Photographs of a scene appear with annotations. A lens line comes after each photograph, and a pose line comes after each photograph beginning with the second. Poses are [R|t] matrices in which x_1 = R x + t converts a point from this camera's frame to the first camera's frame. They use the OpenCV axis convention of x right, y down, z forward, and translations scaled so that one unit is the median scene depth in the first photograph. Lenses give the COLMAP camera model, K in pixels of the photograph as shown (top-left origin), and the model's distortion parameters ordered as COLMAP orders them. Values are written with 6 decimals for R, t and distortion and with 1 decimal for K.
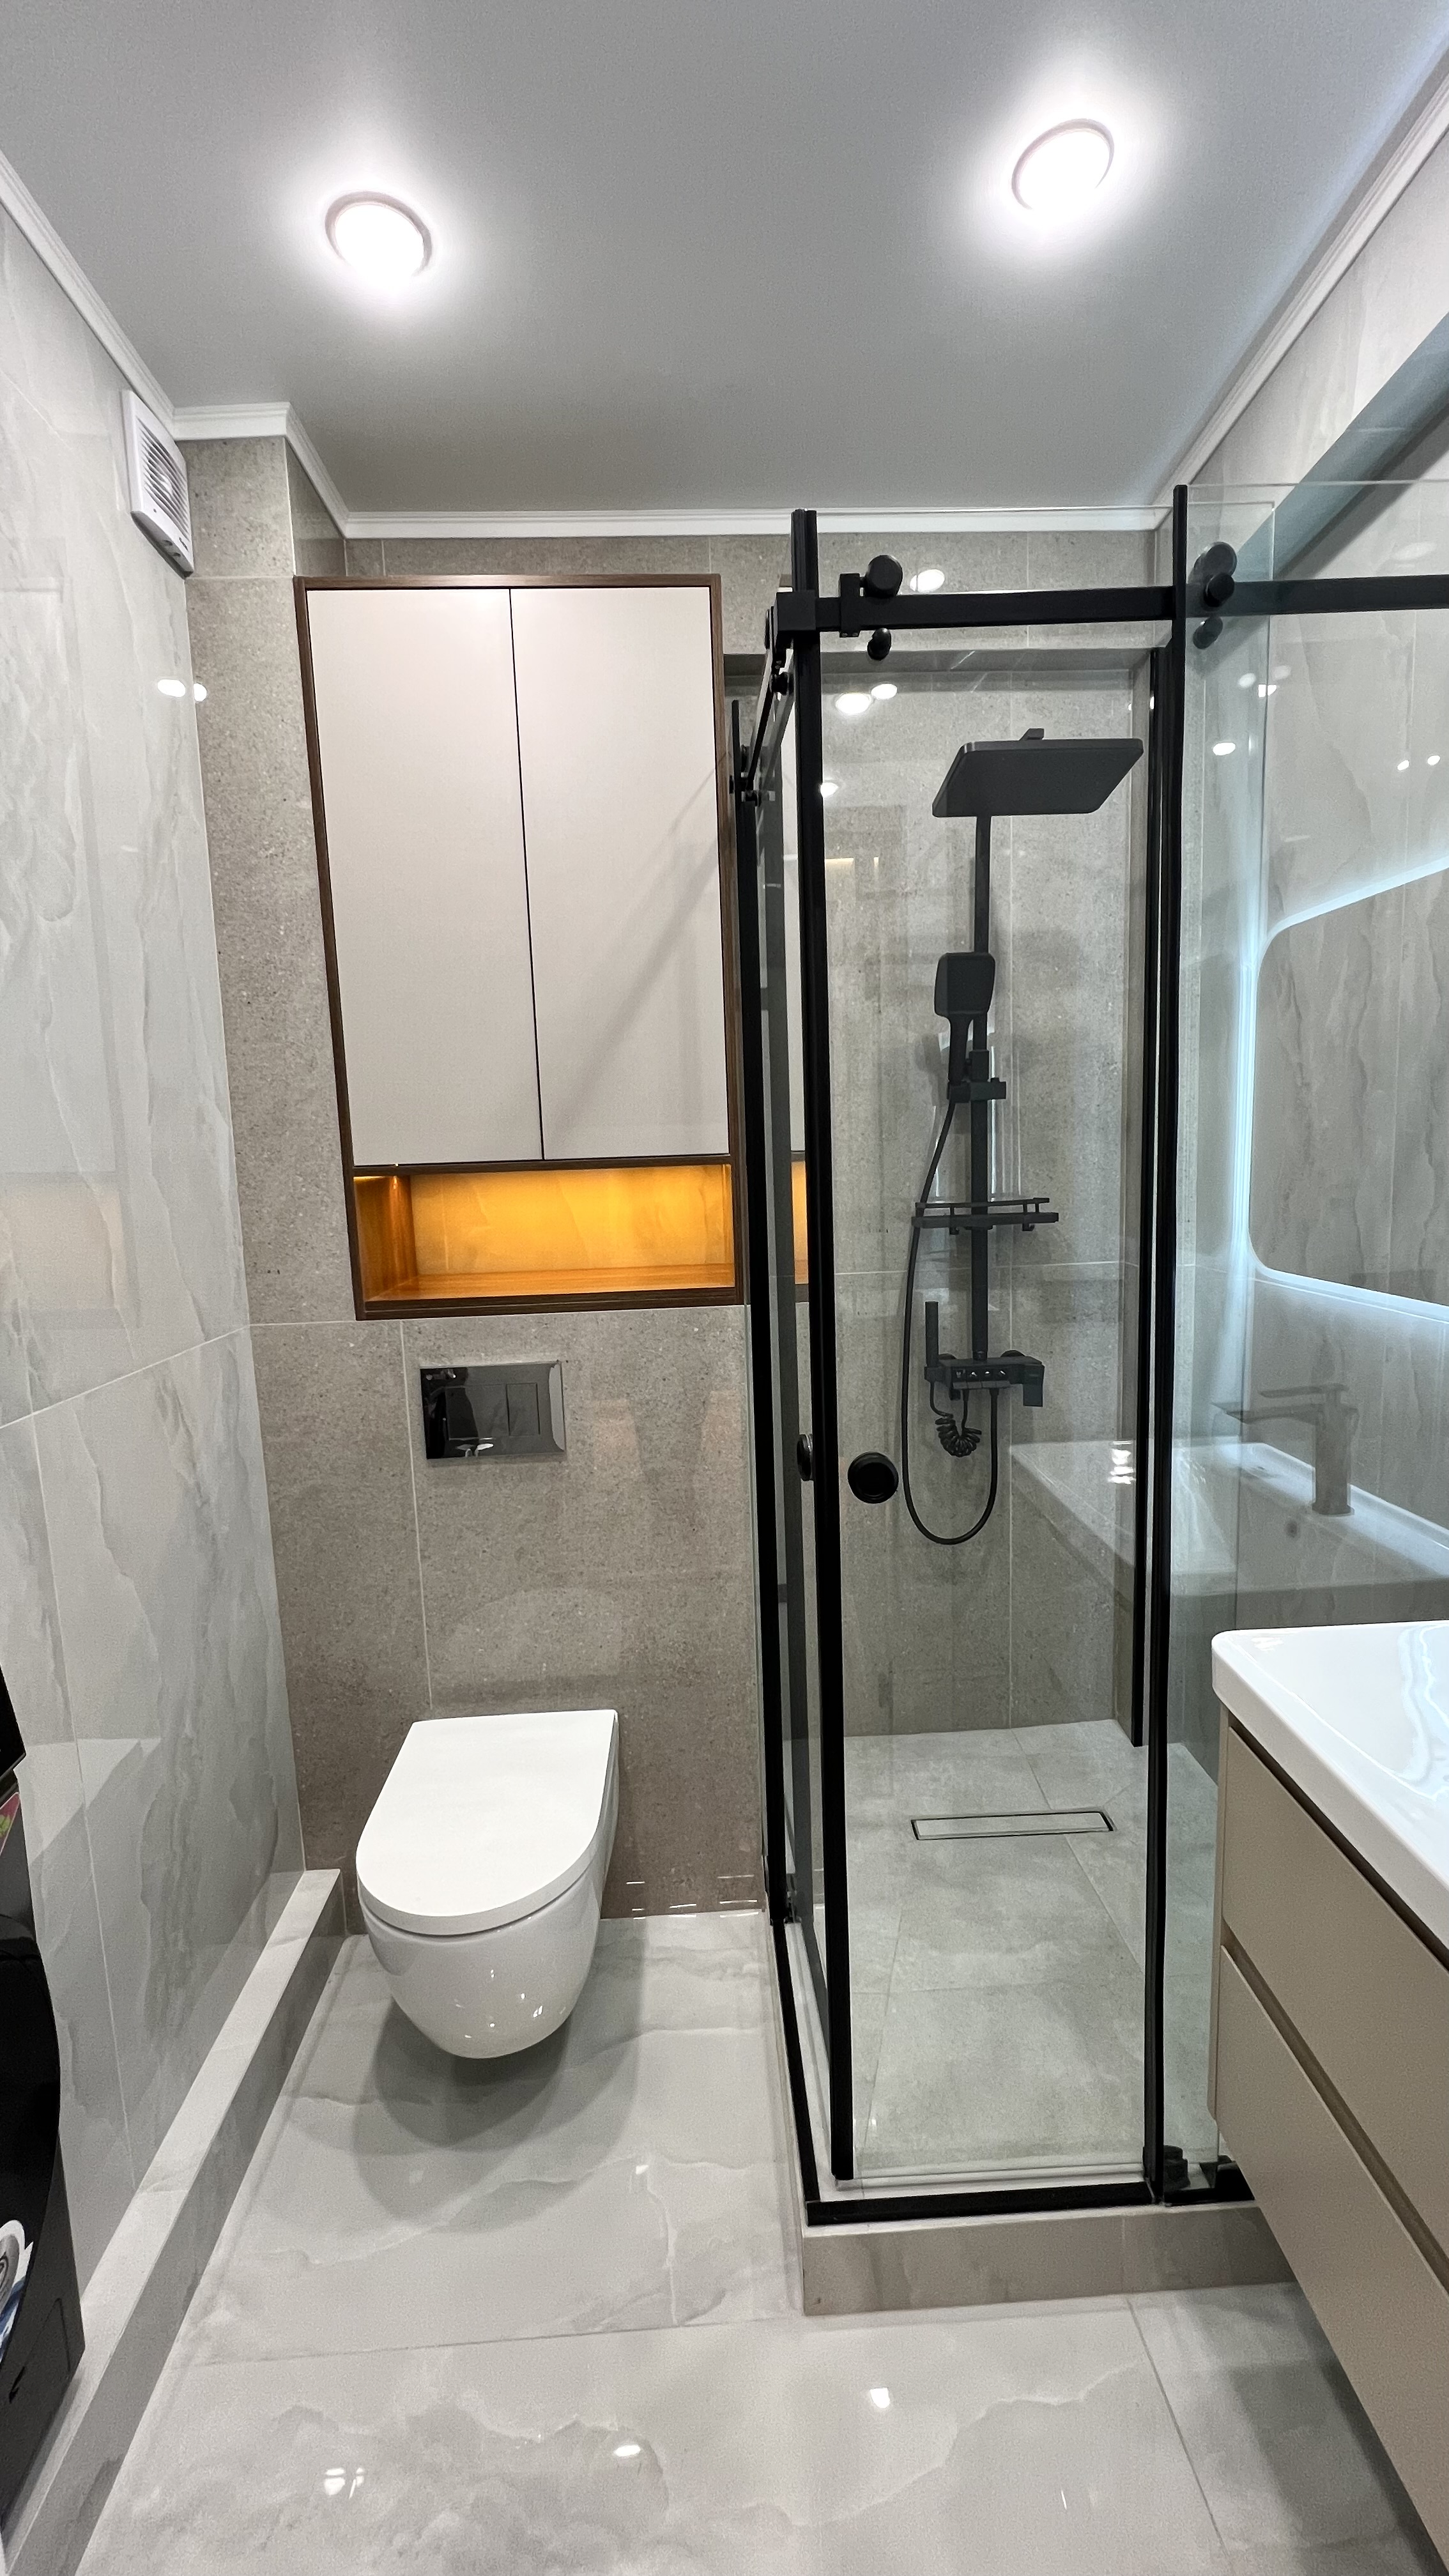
lens RADIAL K [[1018.5, 0, 724.8], [0, 1018.5, 1285.5], [0, 0, 1]] dist [-0.002080, 0.000269]
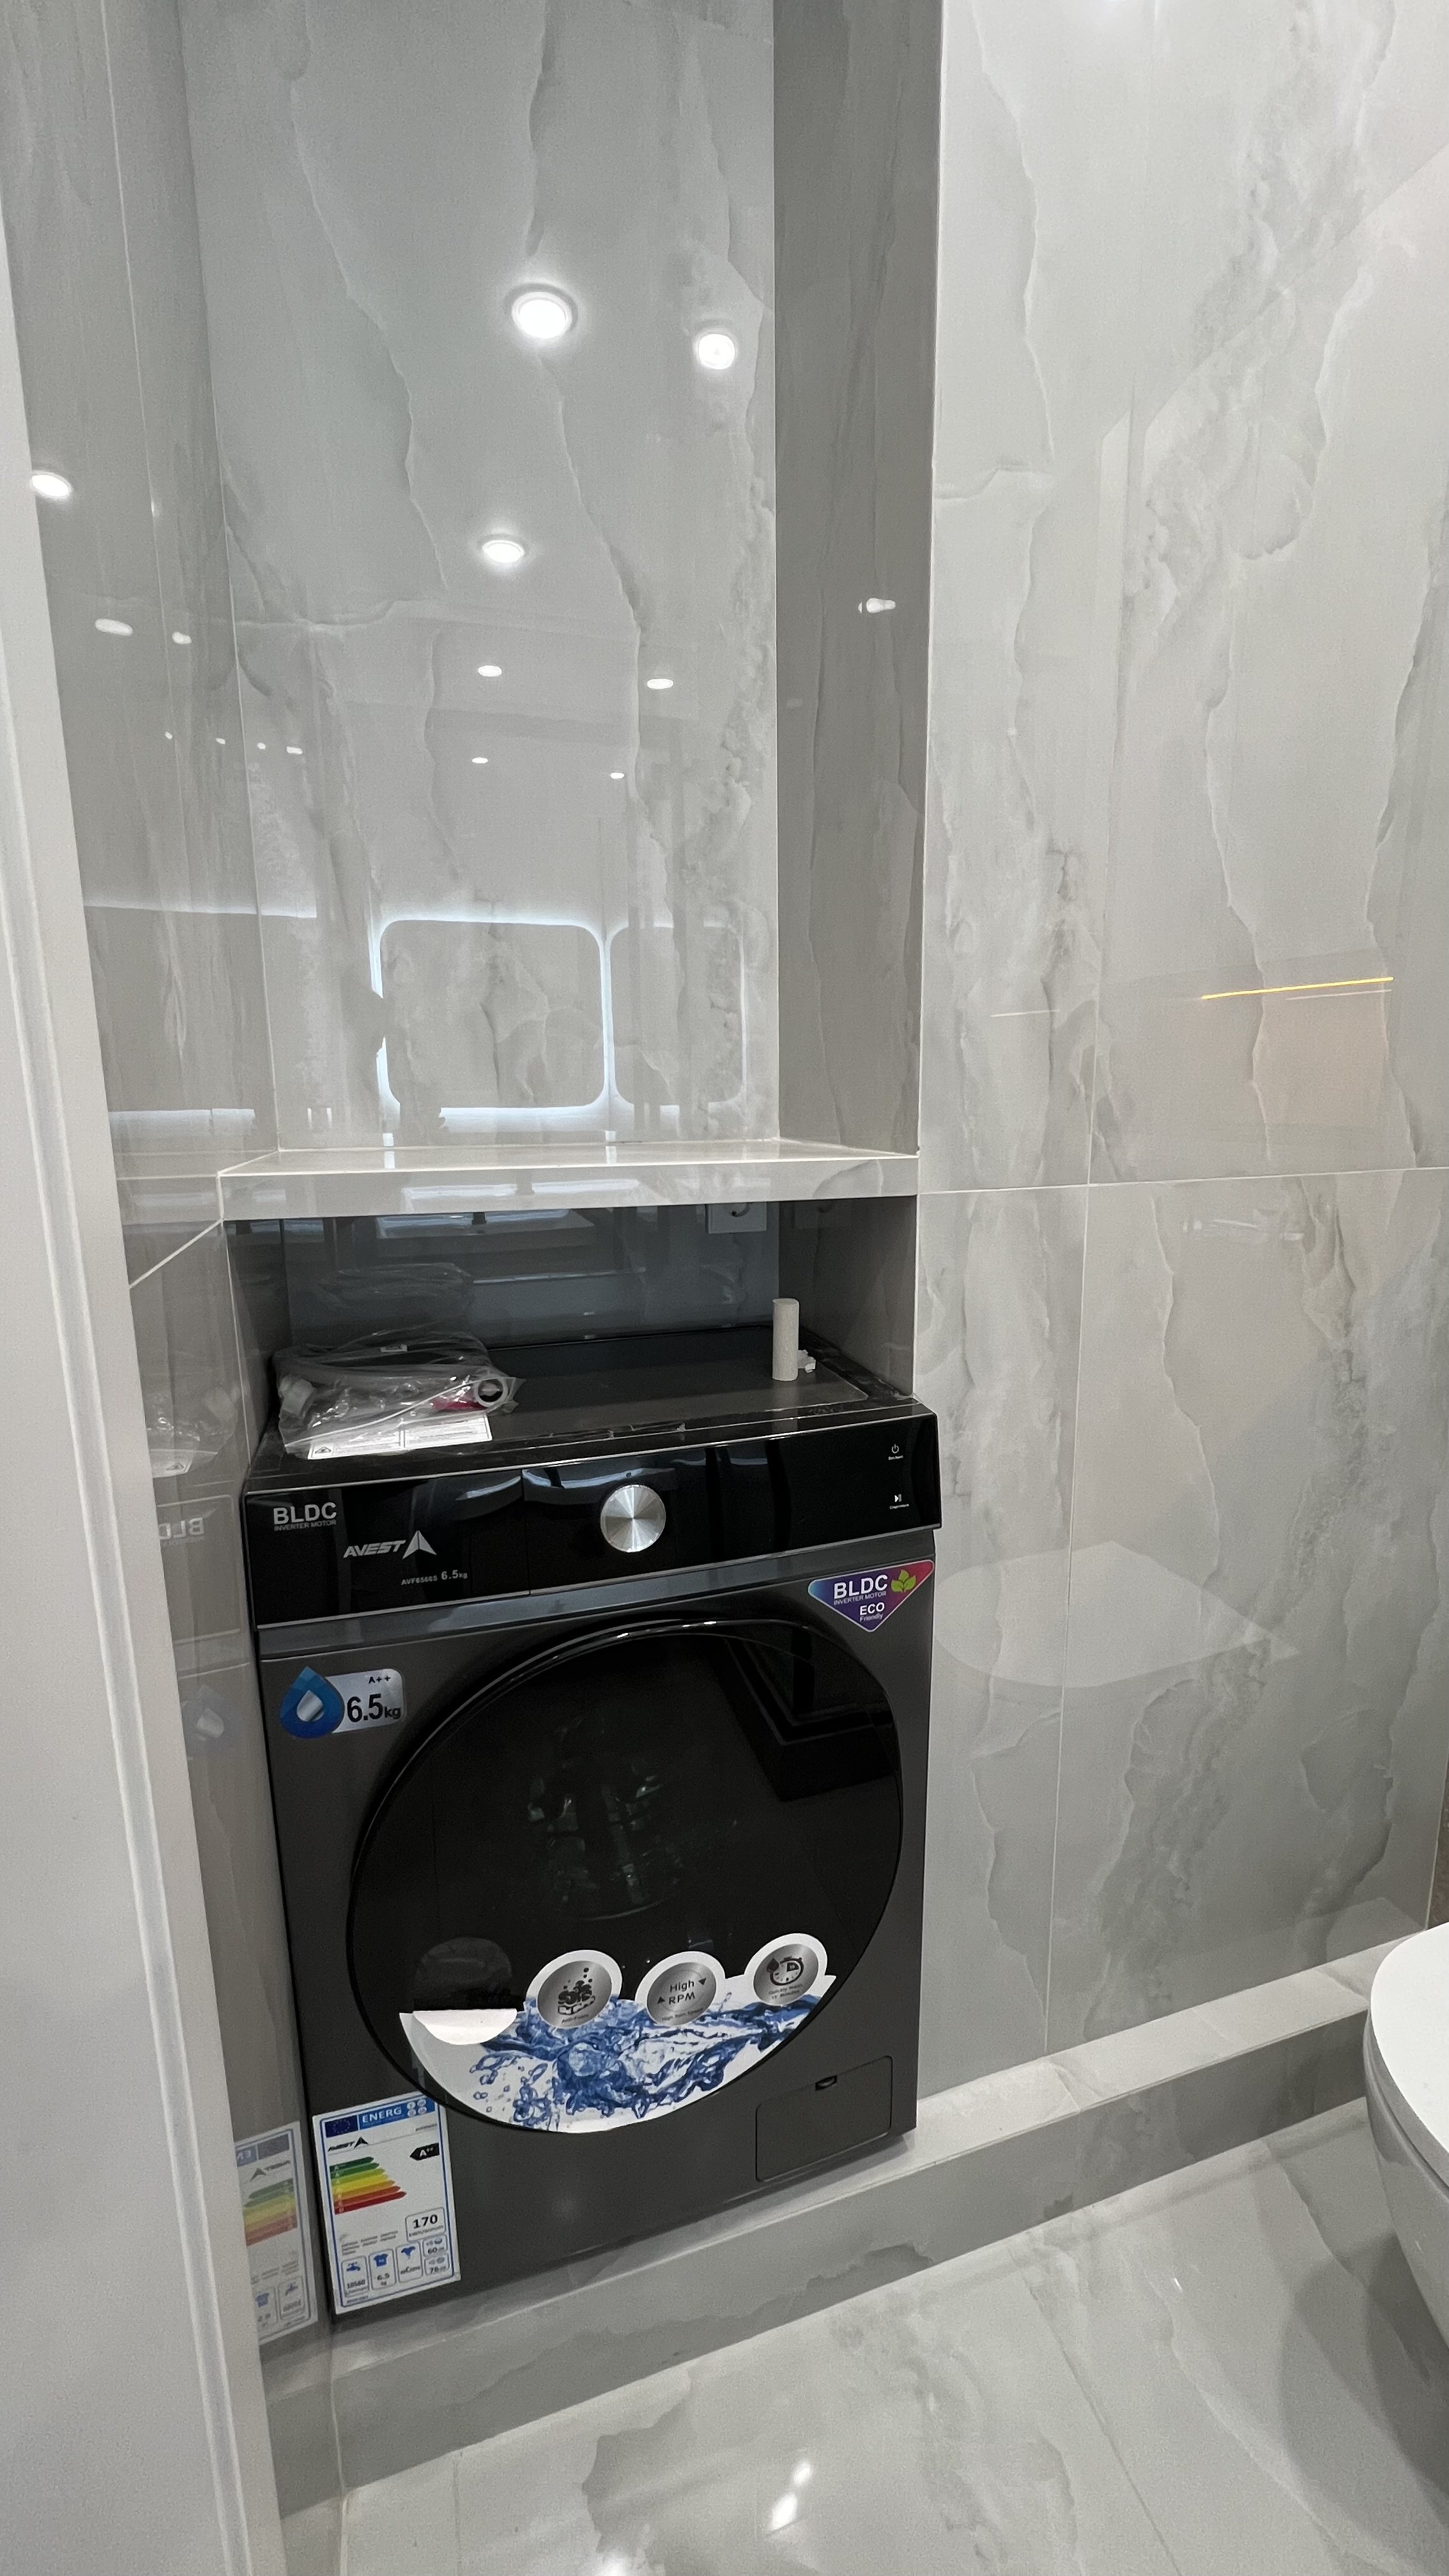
lens RADIAL K [[1018.5, 0, 725.0], [0, 1018.5, 1287.2], [0, 0, 1]] dist [-0.002080, 0.000269]
pose [[0.262832, 0.208014, -0.942152, 0.063516], [-0.122049, 0.975807, 0.181396, 0.080362], [0.957091, 0.067312, 0.281861, 0.405598]]
